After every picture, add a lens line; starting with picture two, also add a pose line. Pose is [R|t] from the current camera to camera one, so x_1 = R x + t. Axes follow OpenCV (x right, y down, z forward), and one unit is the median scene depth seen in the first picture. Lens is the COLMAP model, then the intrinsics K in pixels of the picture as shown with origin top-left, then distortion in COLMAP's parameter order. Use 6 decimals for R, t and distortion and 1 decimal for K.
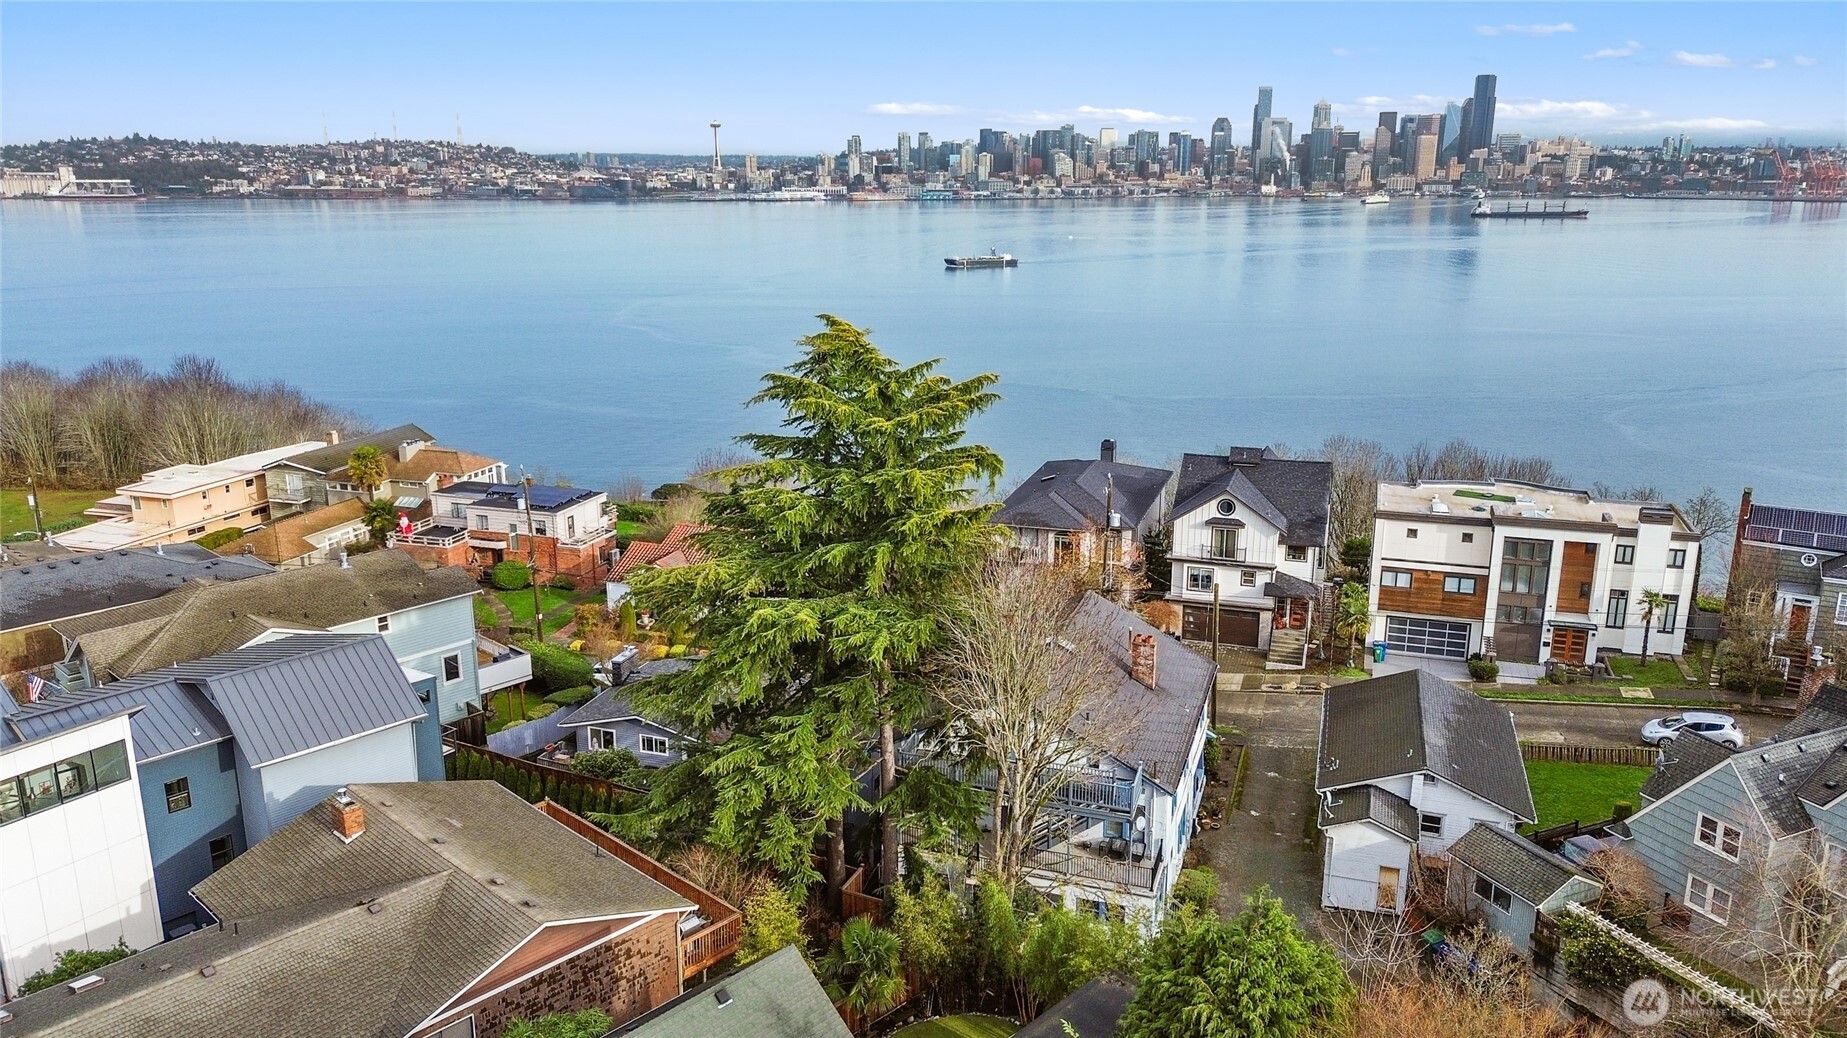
lens RADIAL K [[1288.9, 0, 920.2], [0, 1288.9, 518.5], [0, 0, 1]] dist [0.077593, -0.078277]
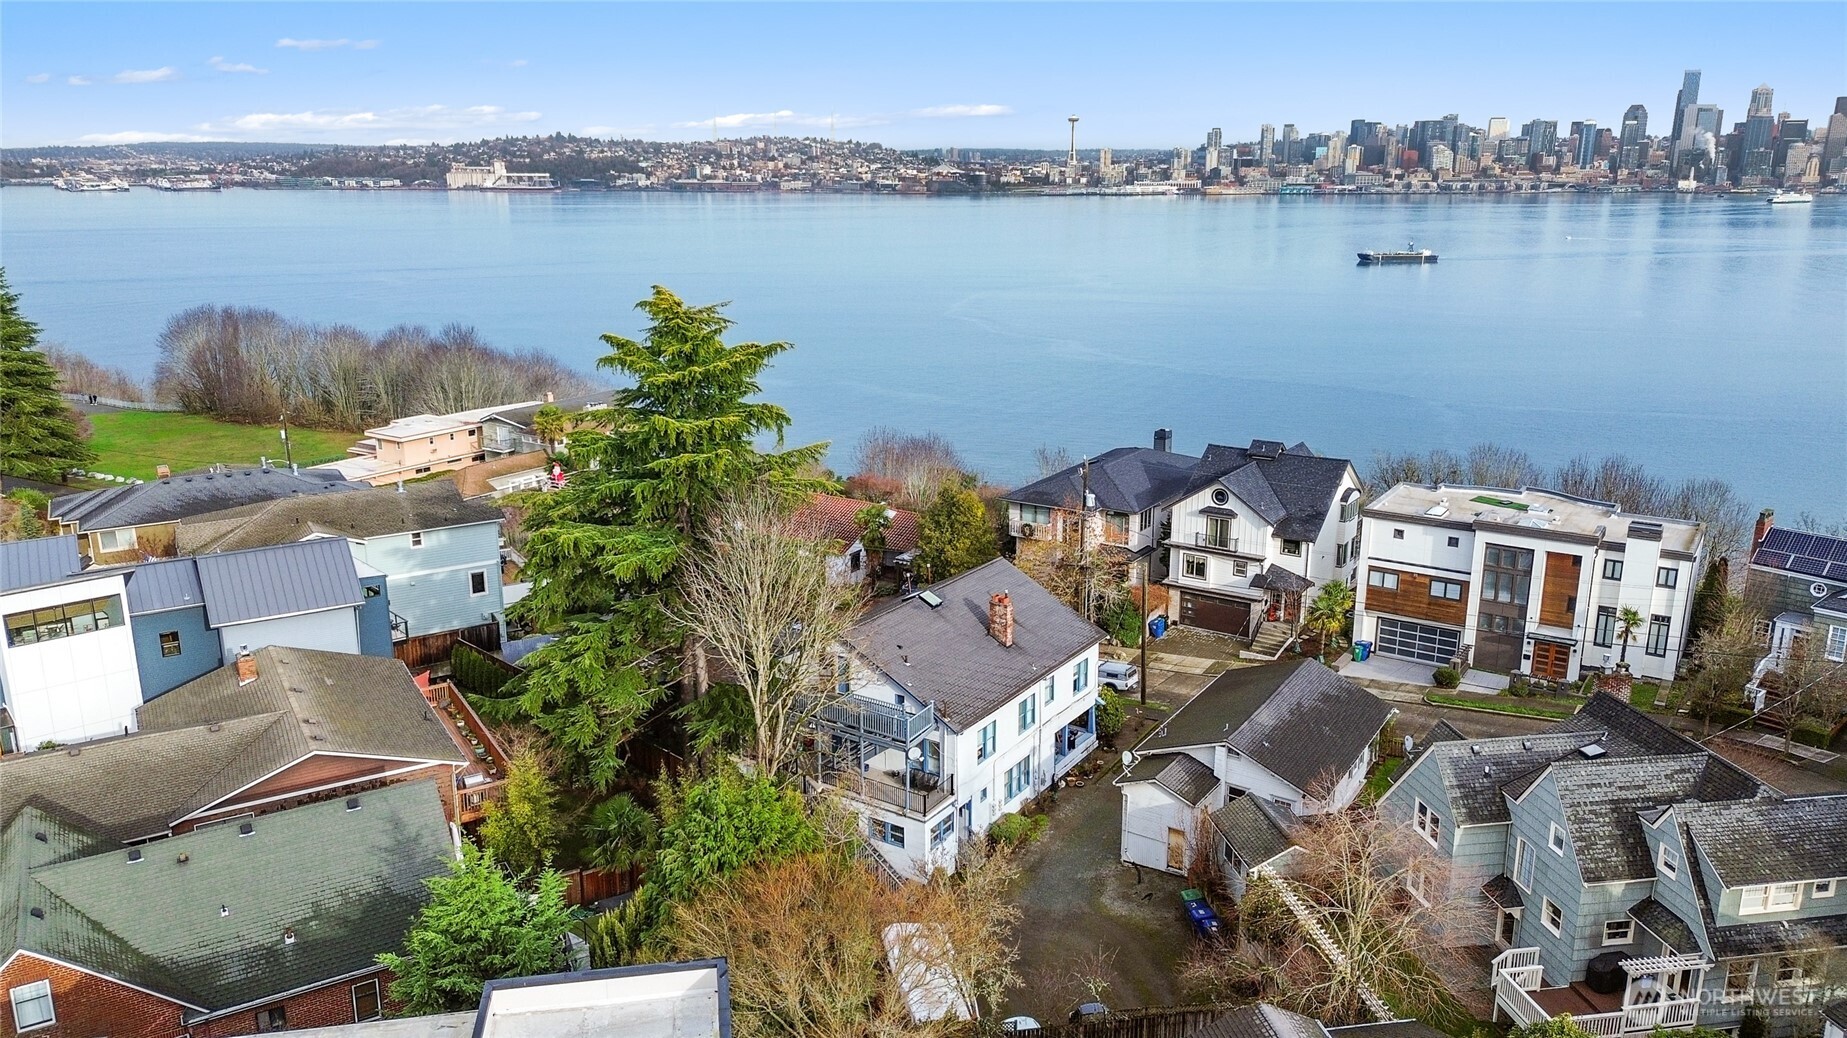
lens RADIAL K [[1288.9, 0, 920.2], [0, 1288.9, 518.5], [0, 0, 1]] dist [0.077593, -0.078277]
pose [[0.968462, 0.069160, -0.239371, 0.267845], [-0.068237, 0.997595, 0.012151, 0.012703], [0.239635, 0.004566, 0.970852, -0.046835]]
